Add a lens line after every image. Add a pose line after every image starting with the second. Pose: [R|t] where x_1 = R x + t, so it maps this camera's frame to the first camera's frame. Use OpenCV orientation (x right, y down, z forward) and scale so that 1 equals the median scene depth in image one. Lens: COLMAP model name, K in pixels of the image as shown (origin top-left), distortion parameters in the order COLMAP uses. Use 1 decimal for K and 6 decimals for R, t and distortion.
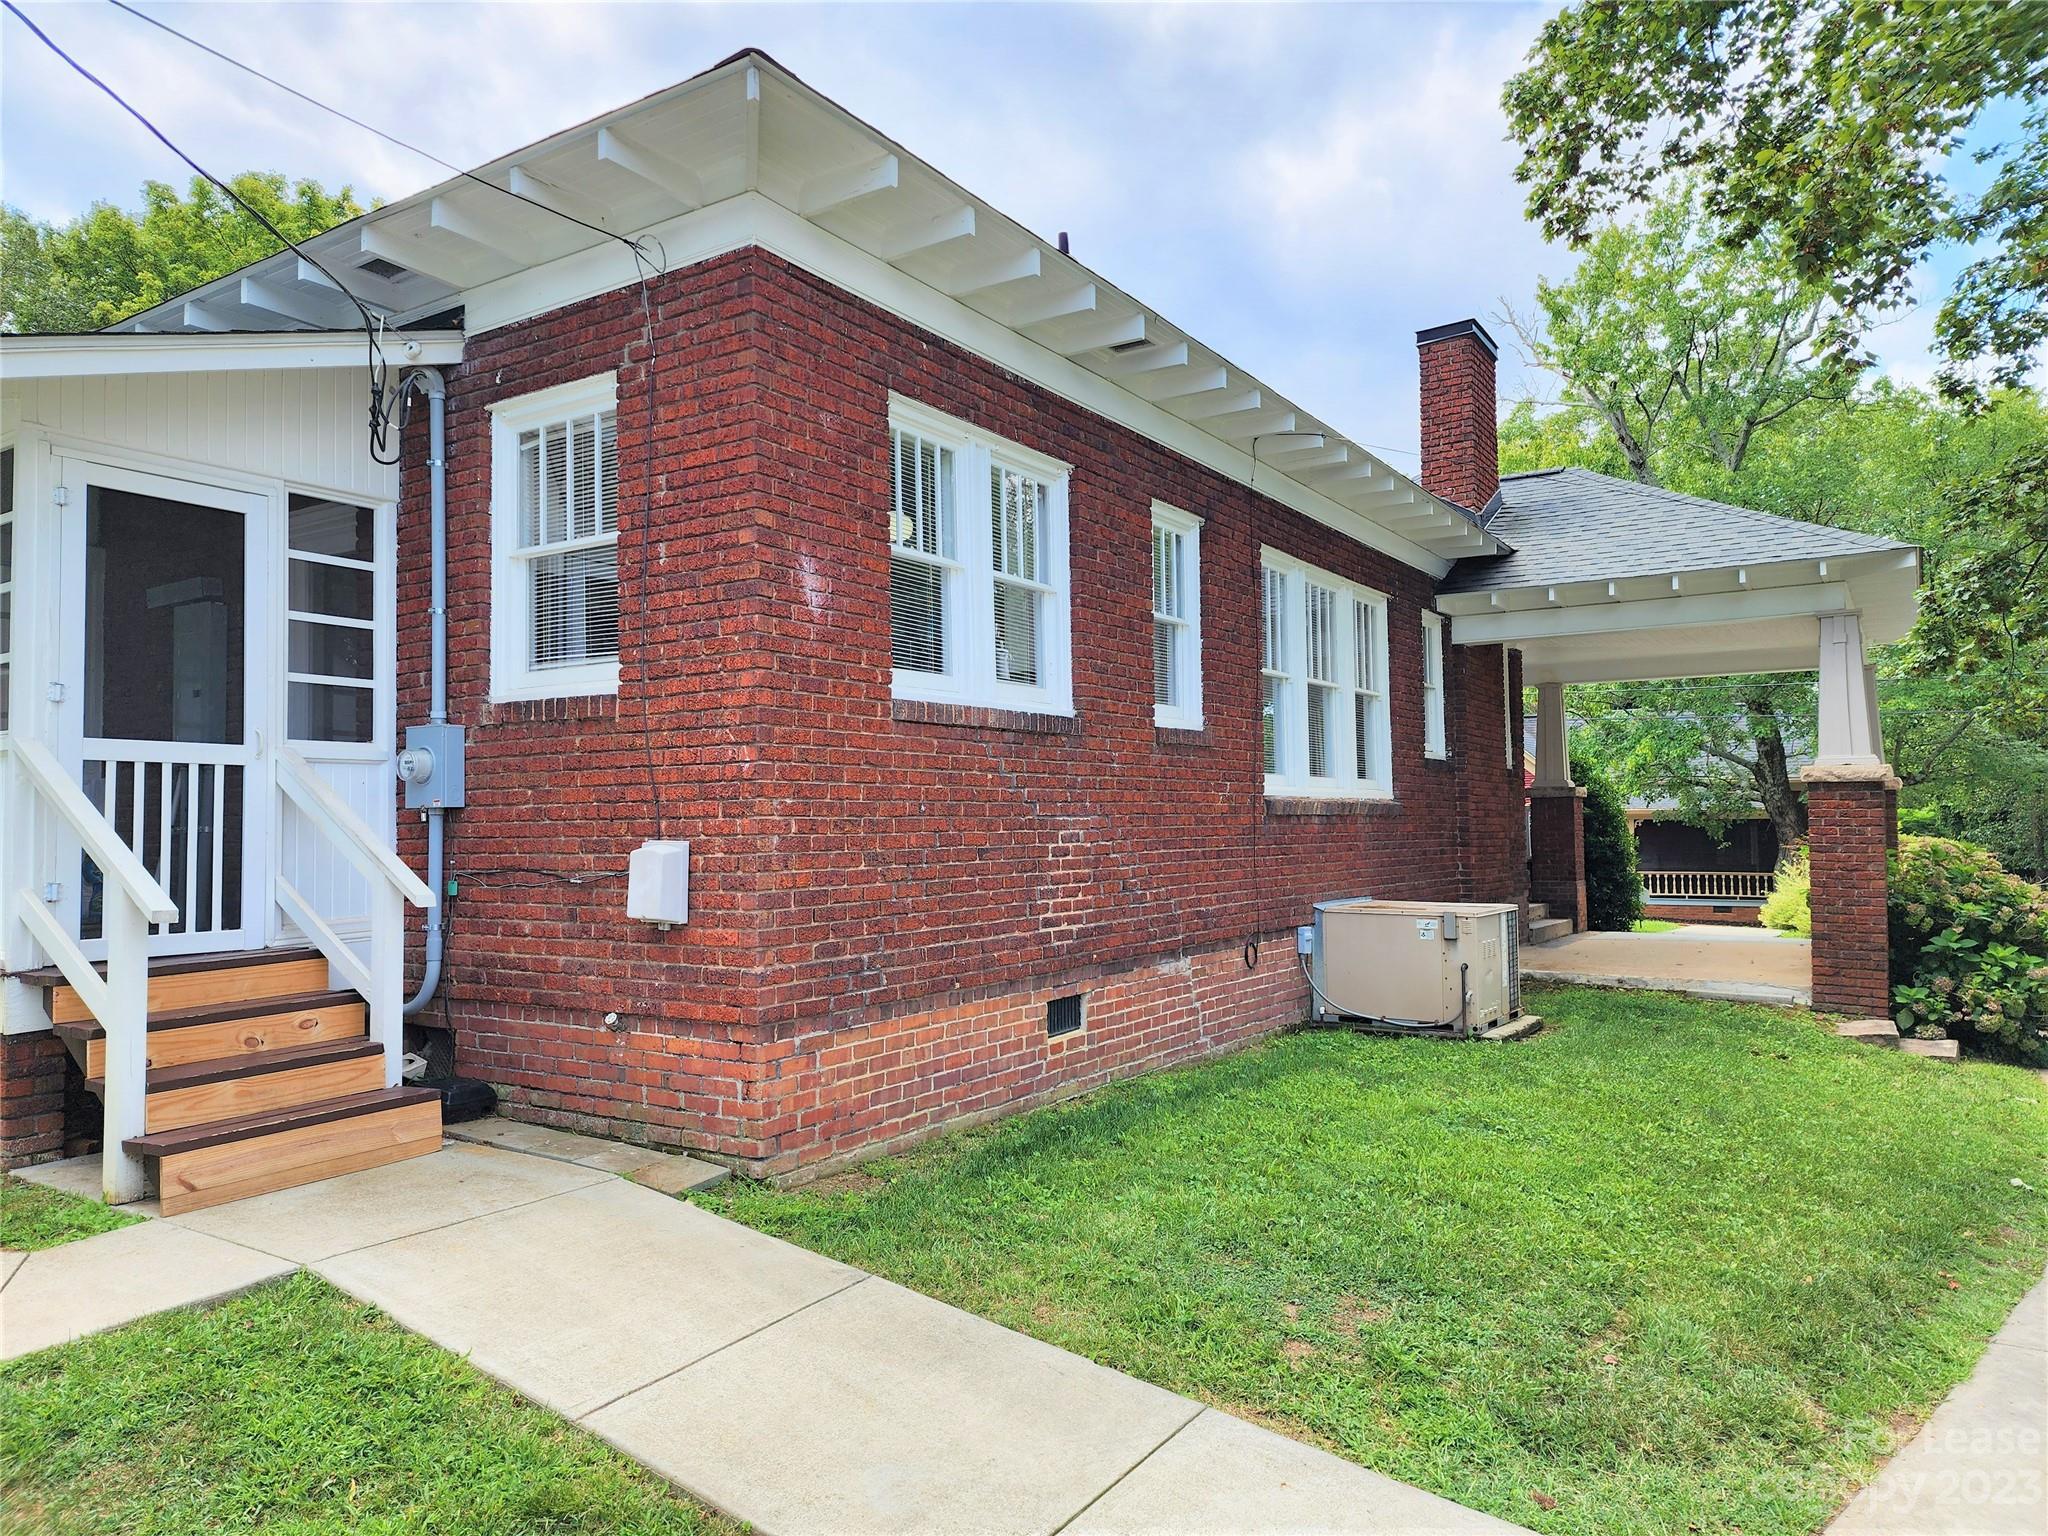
lens RADIAL K [[1367.9, 0, 1016.2], [0, 1367.9, 761.1], [0, 0, 1]] dist [0.049486, -0.044193]
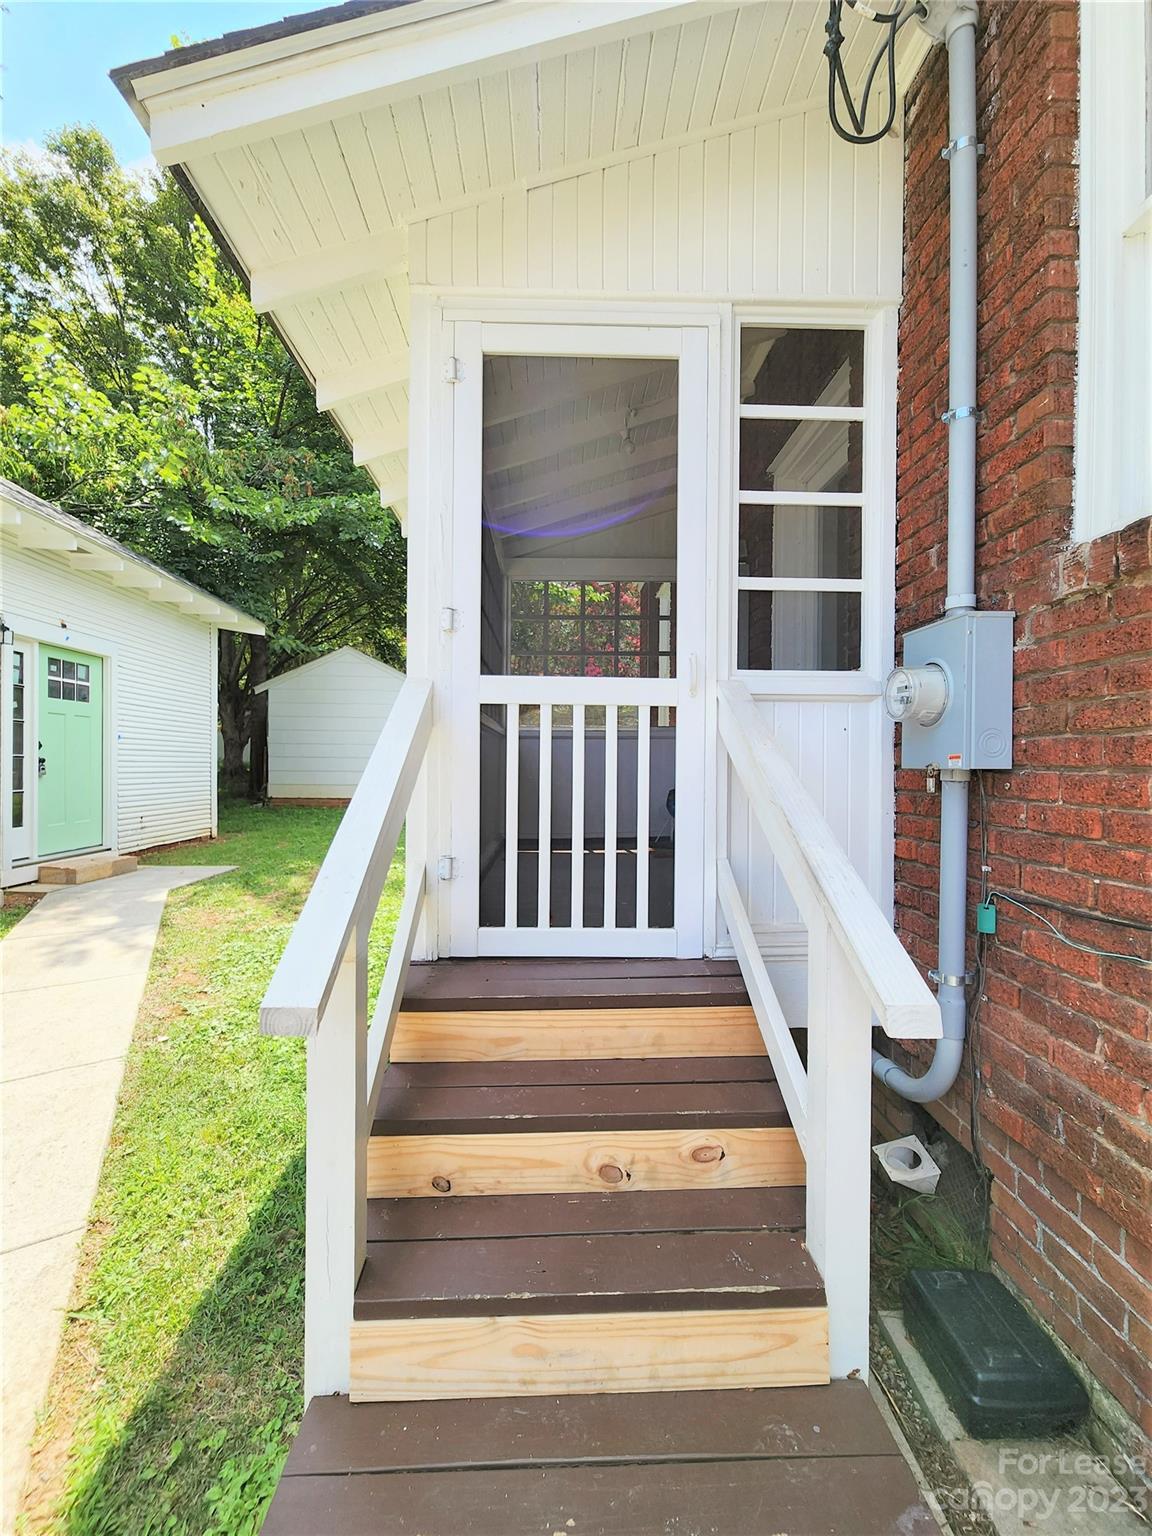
lens RADIAL K [[630.5, 0, 576.0], [0, 630.5, 768.0], [0, 0, 1]] dist [0.001554, -0.000635]
pose [[0.575788, 0.023927, -0.817249, -0.301725], [0.025563, 0.998556, 0.047245, 0.017610], [0.817199, -0.048094, 0.574345, 0.731016]]
